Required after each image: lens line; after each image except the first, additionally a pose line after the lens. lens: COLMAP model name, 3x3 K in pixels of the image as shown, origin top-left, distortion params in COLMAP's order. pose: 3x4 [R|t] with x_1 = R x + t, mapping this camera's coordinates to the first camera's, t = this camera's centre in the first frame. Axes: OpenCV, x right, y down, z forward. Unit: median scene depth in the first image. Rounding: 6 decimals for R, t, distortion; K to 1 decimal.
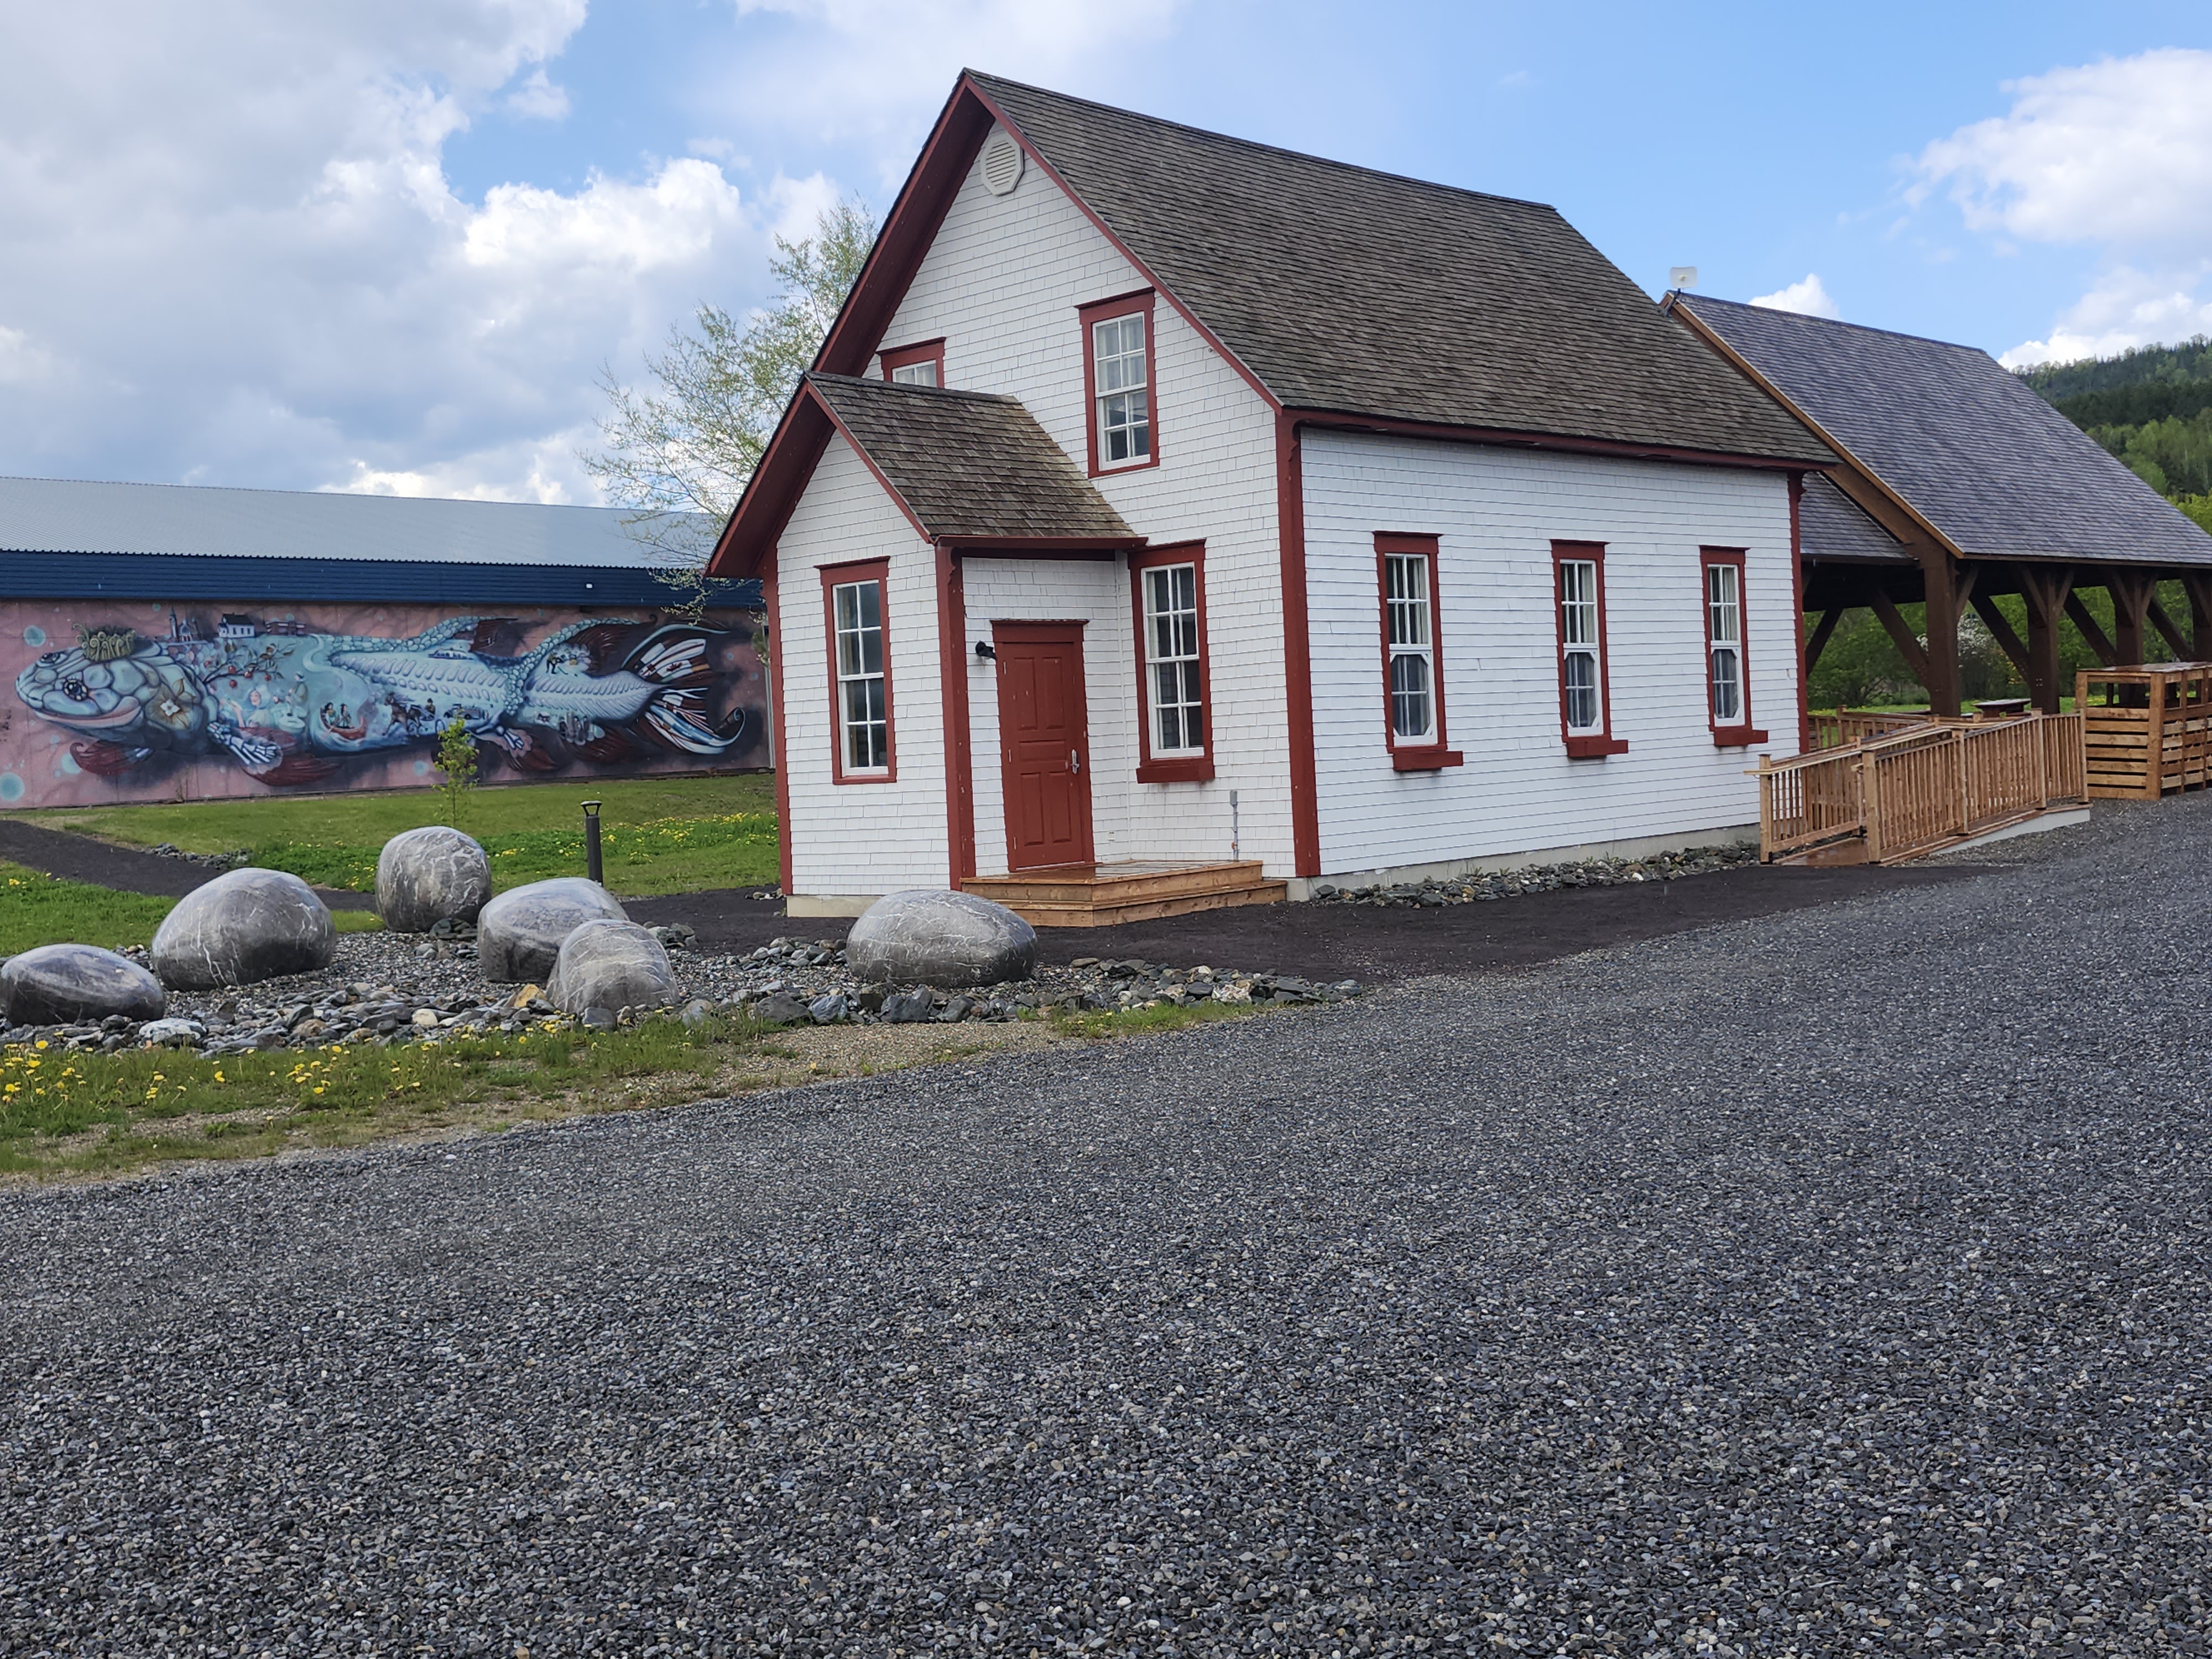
lens RADIAL K [[1498.7, 0, 1107.2], [0, 1498.7, 828.9], [0, 0, 1]] dist [0.000440, 0.000060]
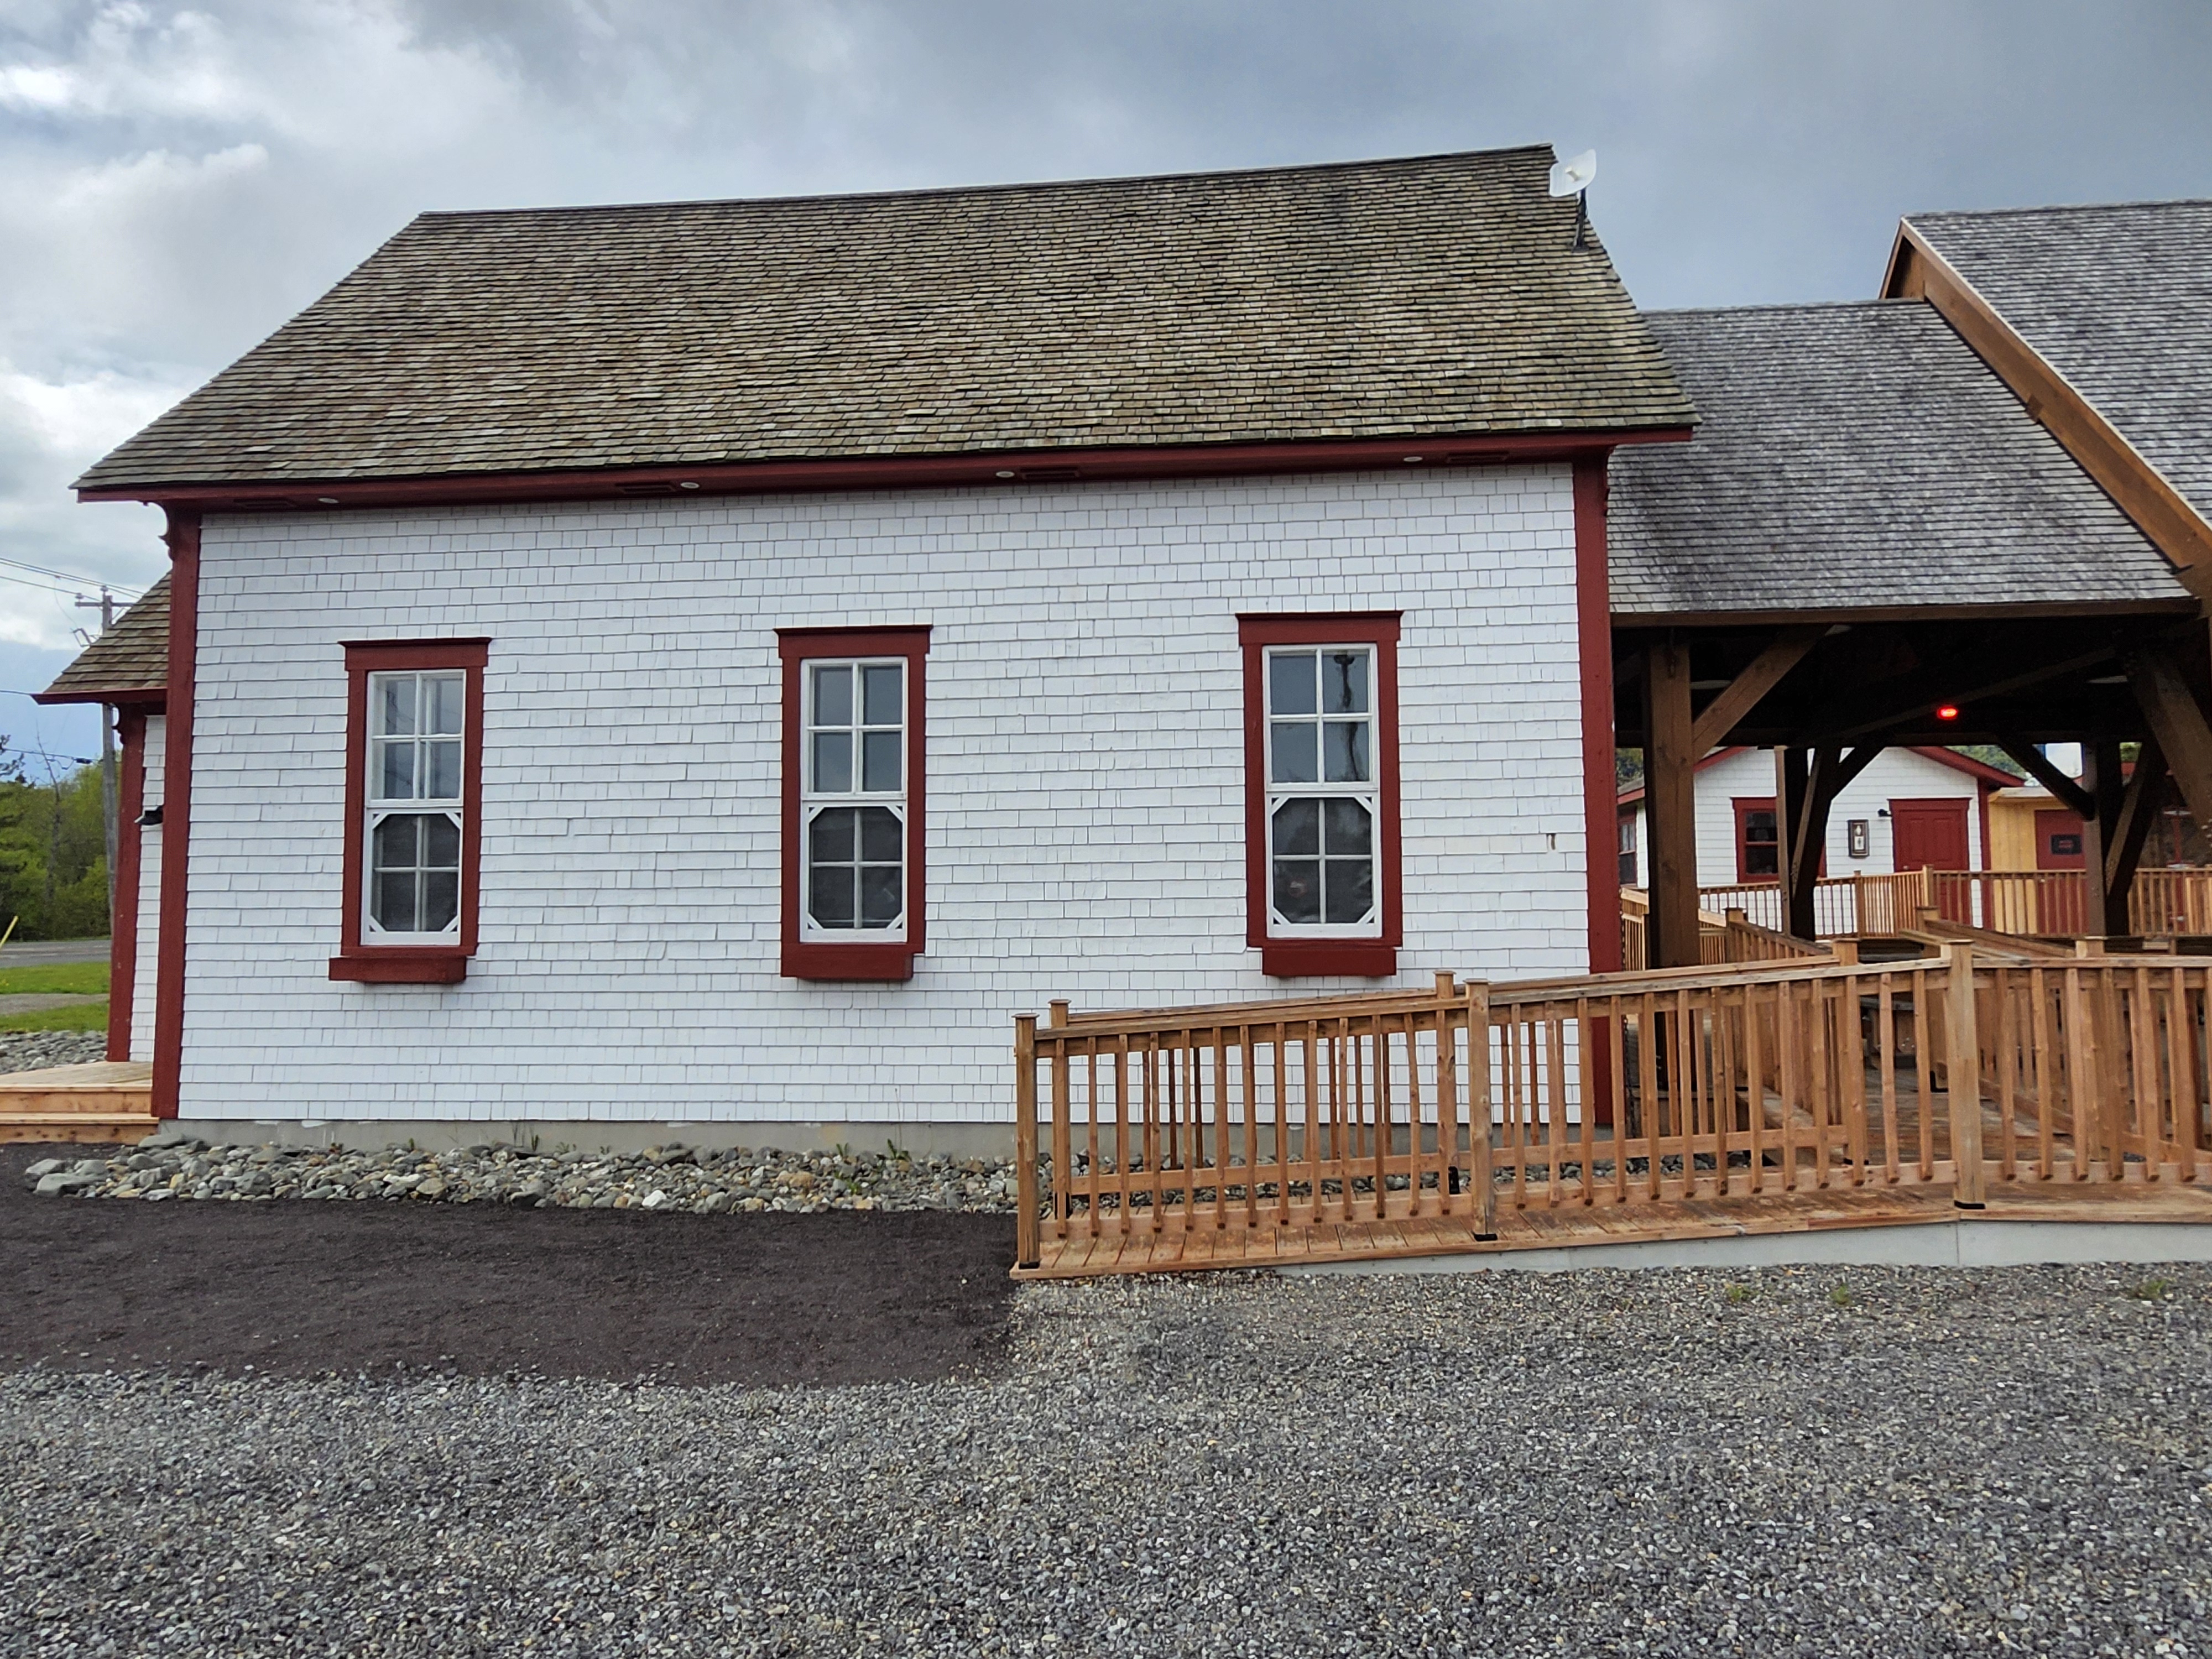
lens RADIAL K [[1661.0, 0, 1105.6], [0, 1661.0, 834.0], [0, 0, 1]] dist [-0.001122, -0.000018]
pose [[0.768942, 0.015946, -0.639120, 0.799249], [-0.065449, 0.996400, -0.053883, -0.073972], [0.635960, 0.083263, 0.767217, 0.522778]]
